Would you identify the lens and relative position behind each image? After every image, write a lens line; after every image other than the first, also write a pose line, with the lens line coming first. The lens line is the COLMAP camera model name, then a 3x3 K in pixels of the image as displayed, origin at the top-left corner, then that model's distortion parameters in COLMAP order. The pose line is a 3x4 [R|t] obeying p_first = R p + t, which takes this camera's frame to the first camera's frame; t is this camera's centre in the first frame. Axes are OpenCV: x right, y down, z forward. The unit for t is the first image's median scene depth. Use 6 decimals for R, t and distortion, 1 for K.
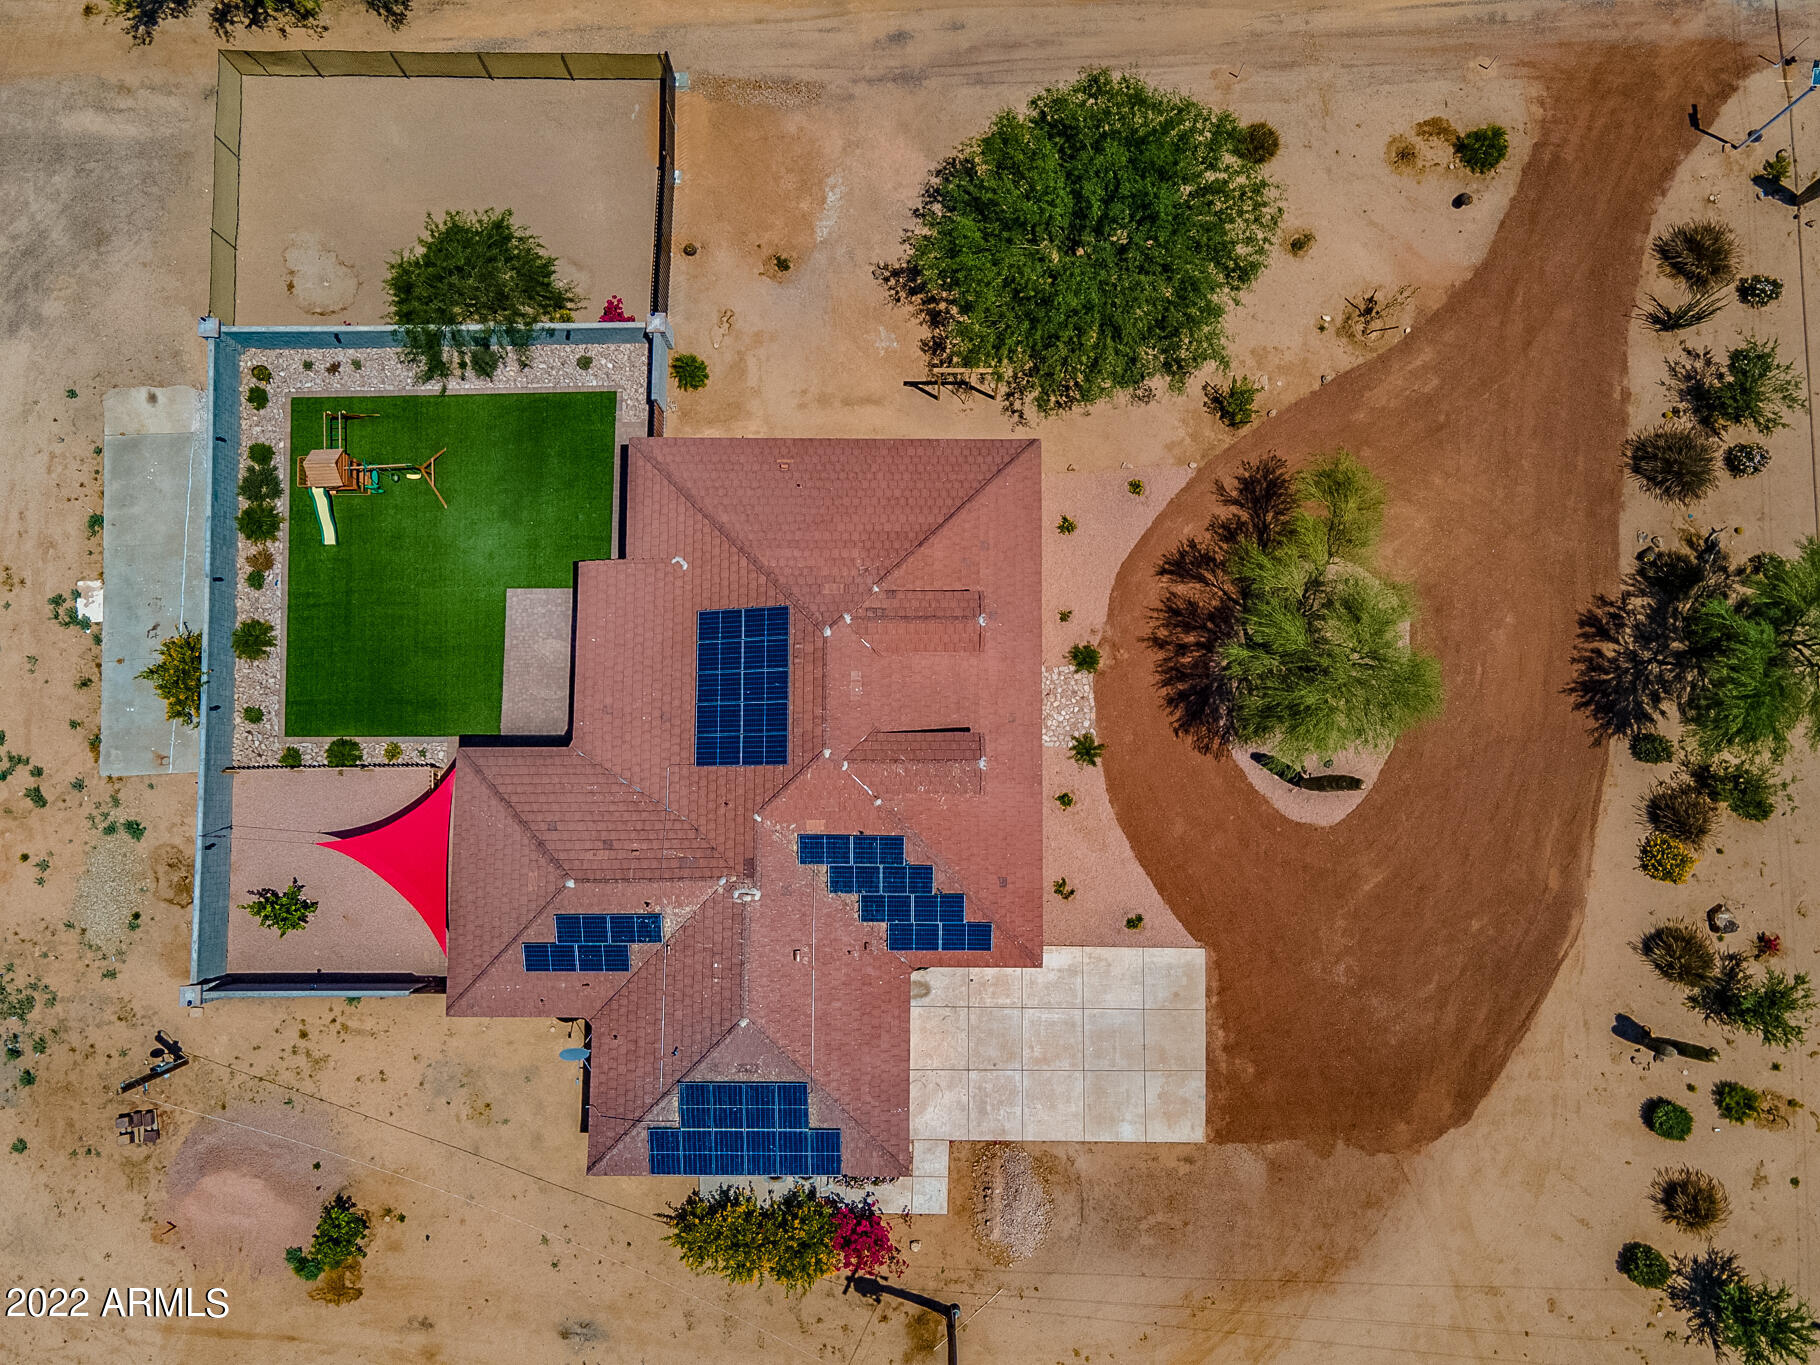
lens RADIAL K [[1328.6, 0, 909.4], [0, 1328.6, 674.3], [0, 0, 1]] dist [0.022954, 0.046894]
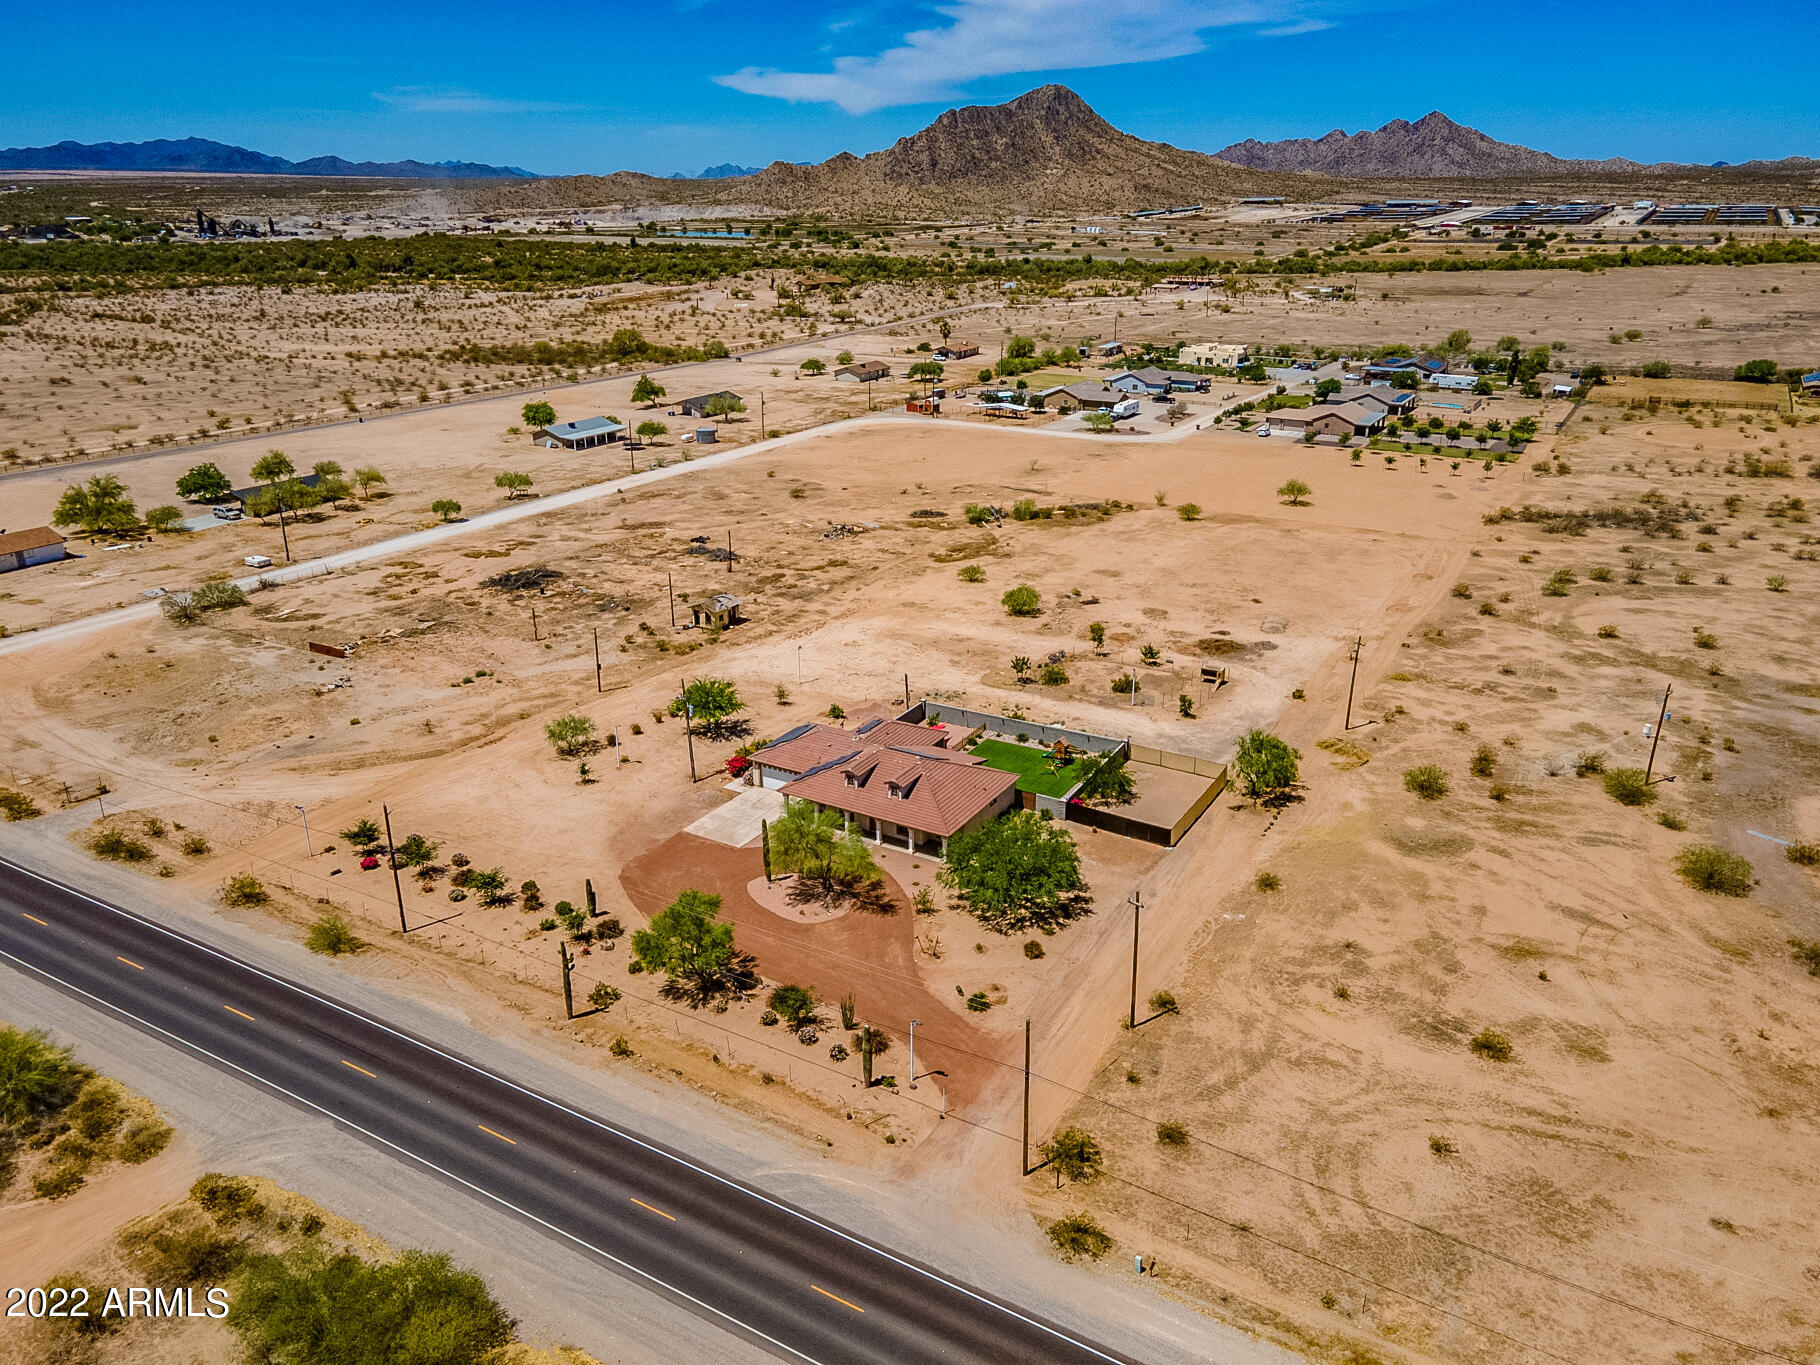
lens RADIAL K [[1328.6, 0, 909.4], [0, 1328.6, 674.3], [0, 0, 1]] dist [0.022954, 0.046894]
pose [[-0.504447, 0.305708, -0.807512, 1.923039], [-0.858760, -0.080364, 0.506037, -1.266240], [0.089804, 0.948728, 0.303069, -0.025950]]
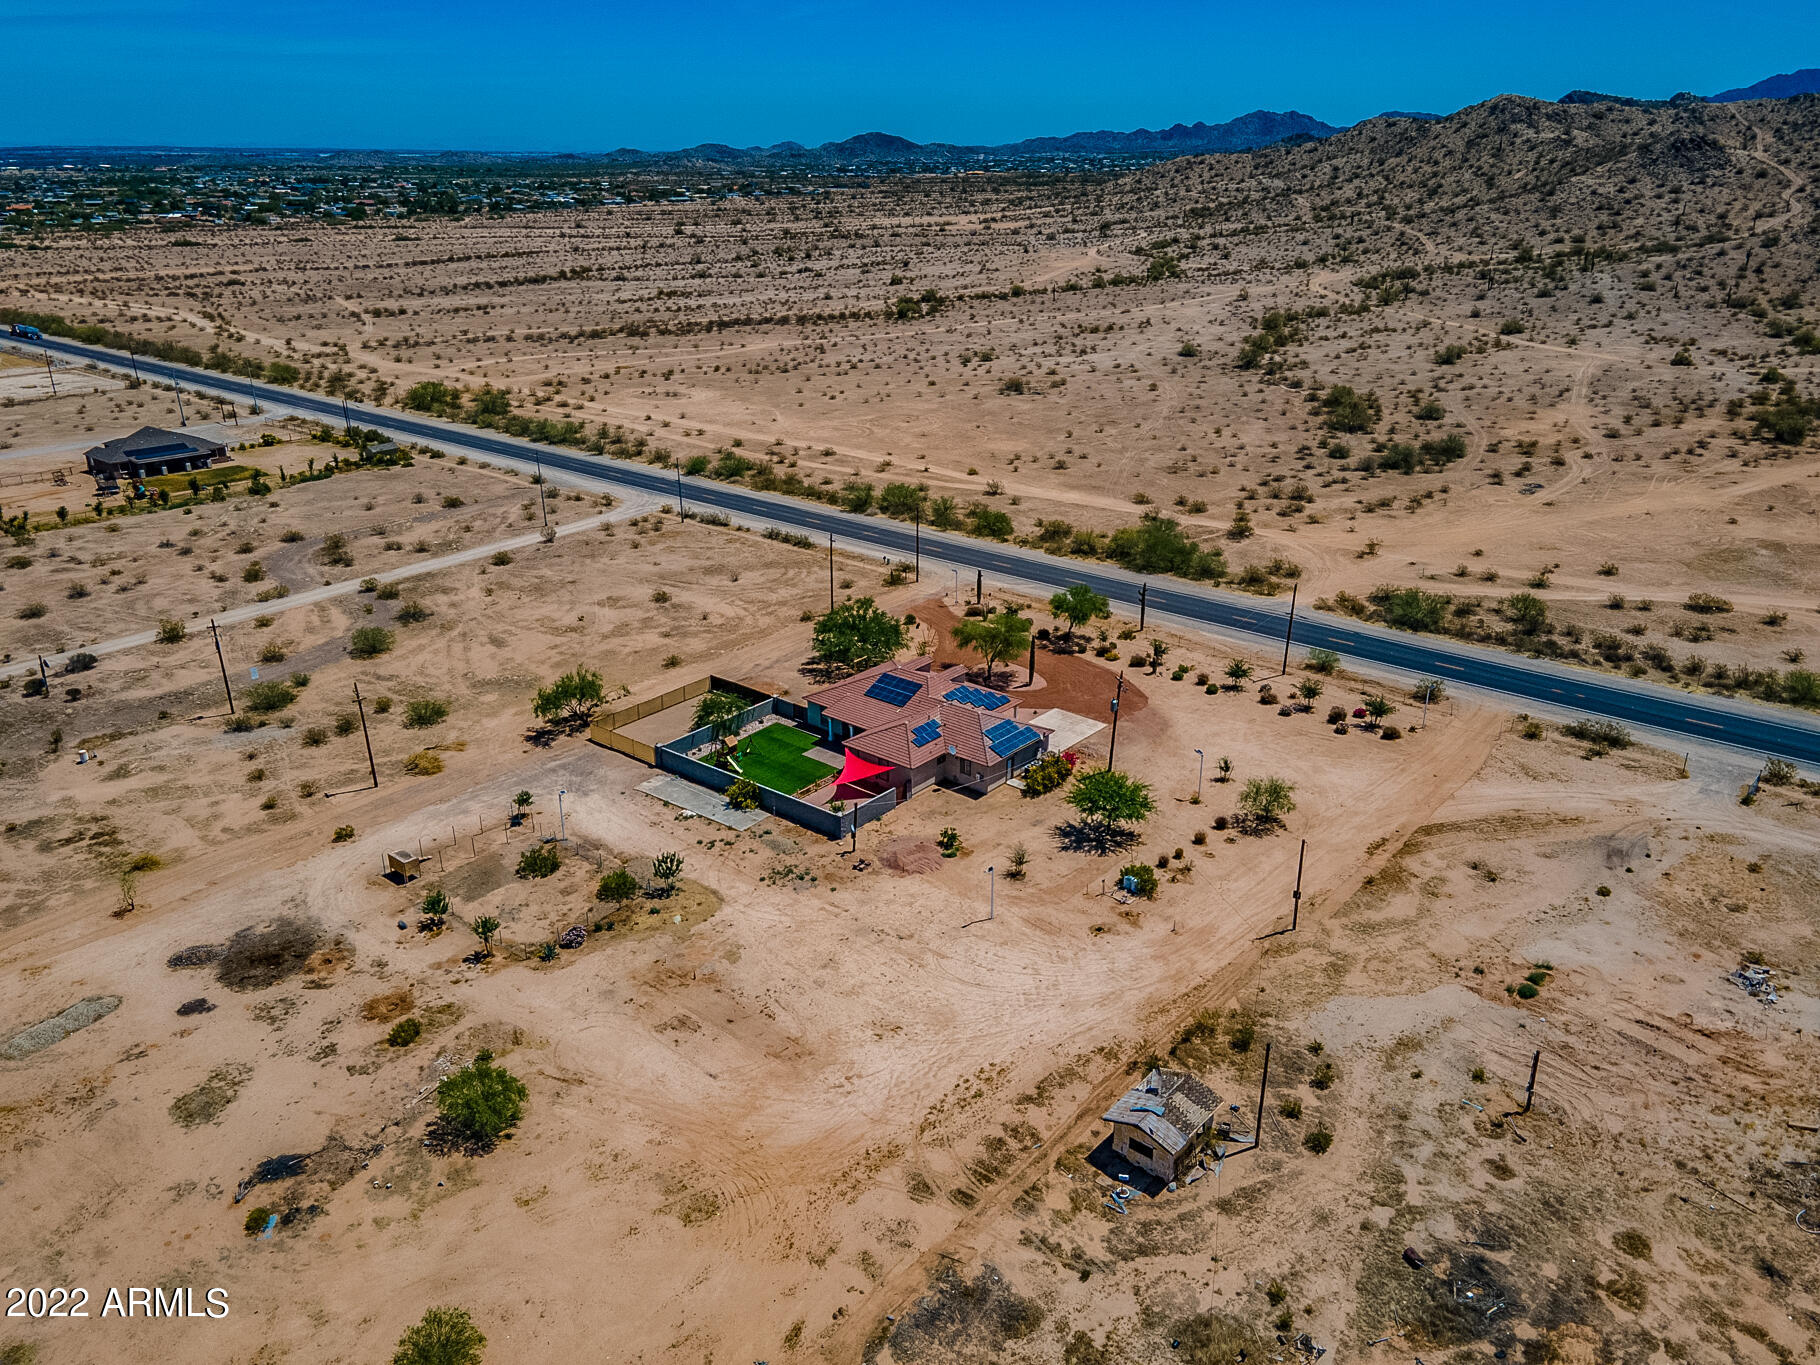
lens RADIAL K [[1328.6, 0, 909.4], [0, 1328.6, 674.3], [0, 0, 1]] dist [0.022954, 0.046894]
pose [[0.646155, -0.282954, 0.708816, -2.037166], [0.759895, 0.324936, -0.563006, 1.575480], [-0.071015, 0.902415, 0.424975, -0.301951]]
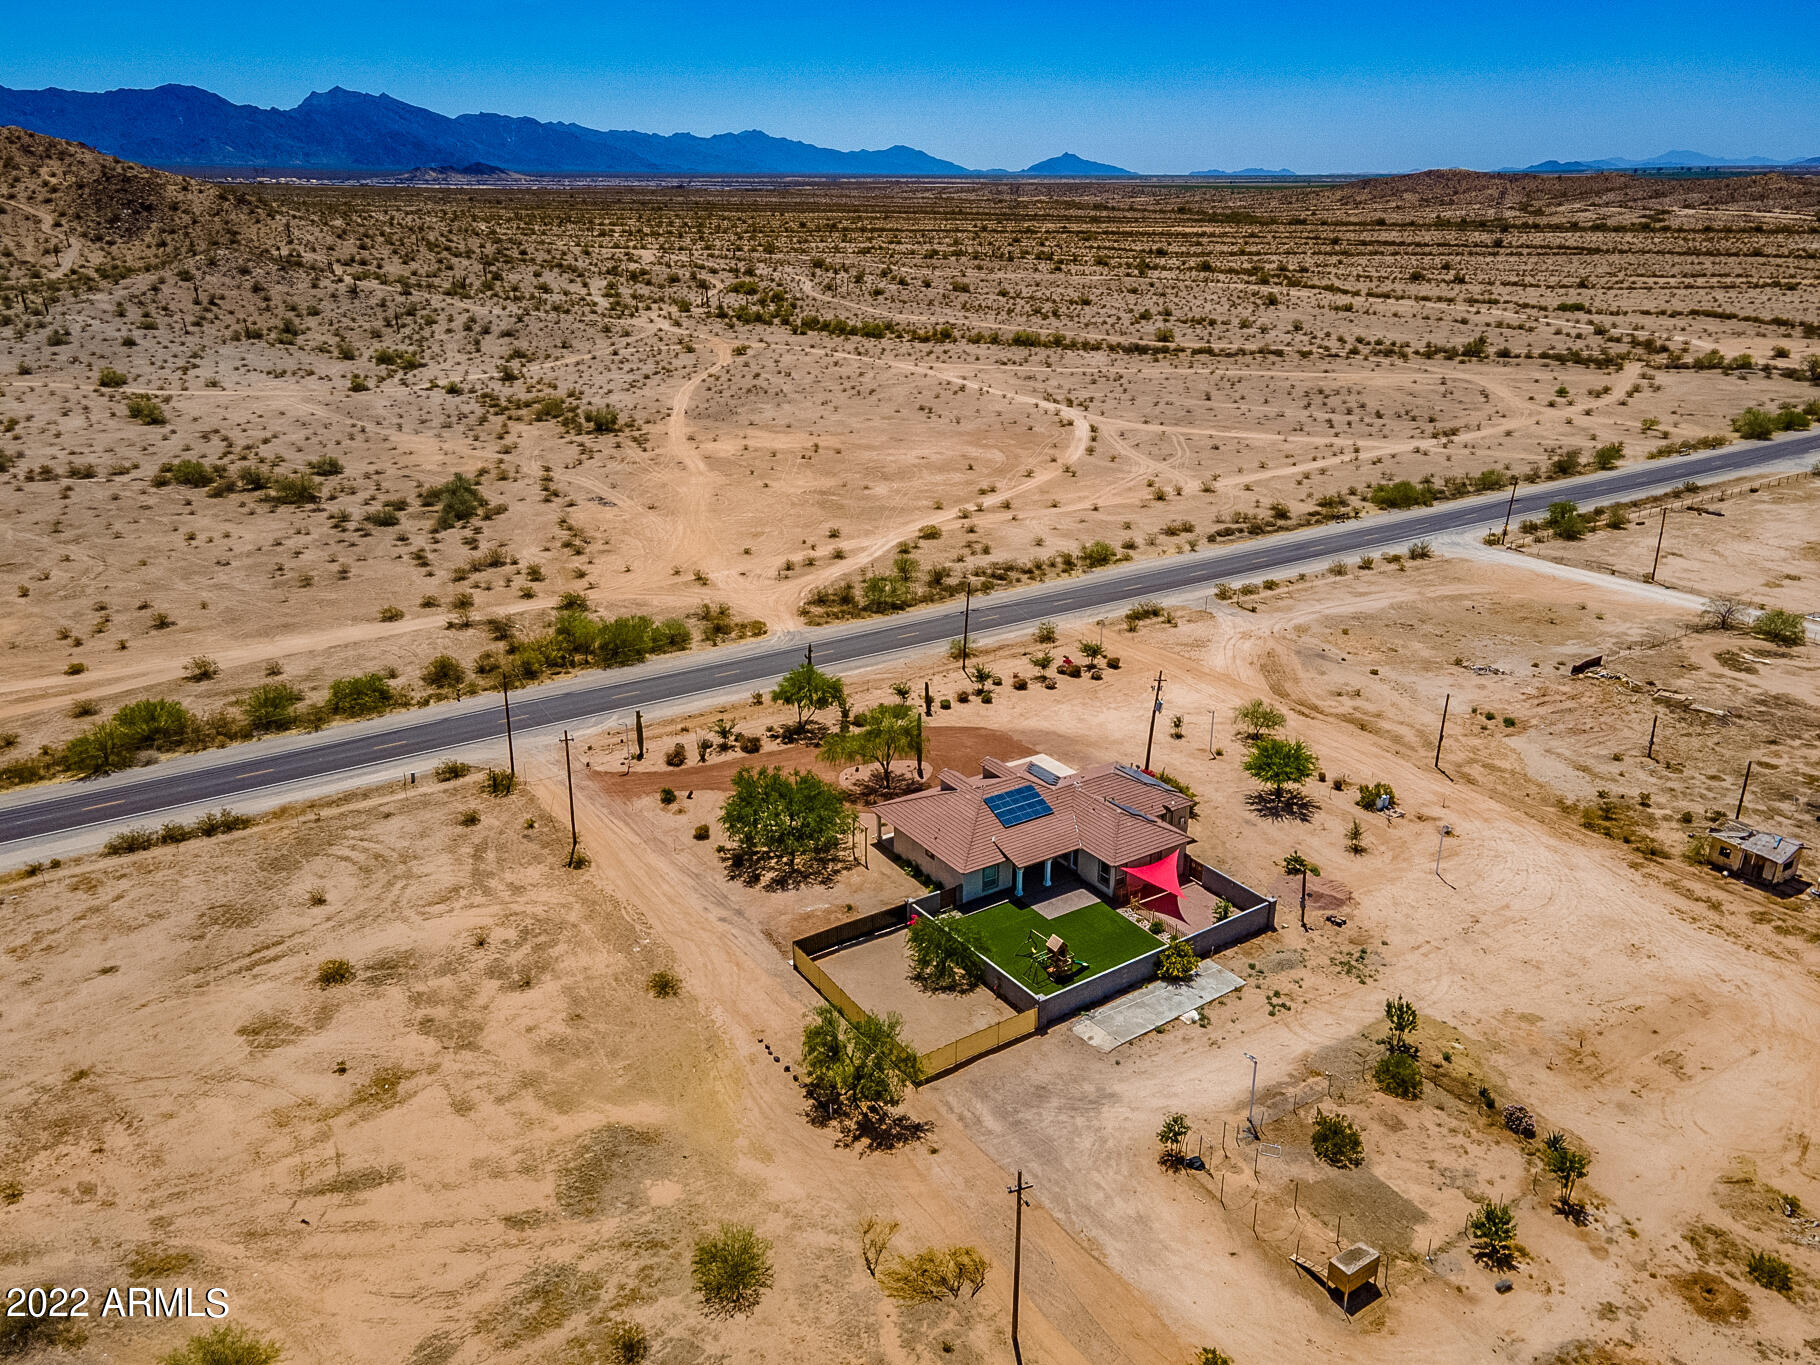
lens RADIAL K [[1328.6, 0, 909.4], [0, 1328.6, 674.3], [0, 0, 1]] dist [0.022954, 0.046894]
pose [[-0.550558, -0.290962, 0.782449, -1.758563], [0.830879, -0.100298, 0.547339, -1.398927], [-0.080777, 0.951463, 0.296975, 0.007269]]
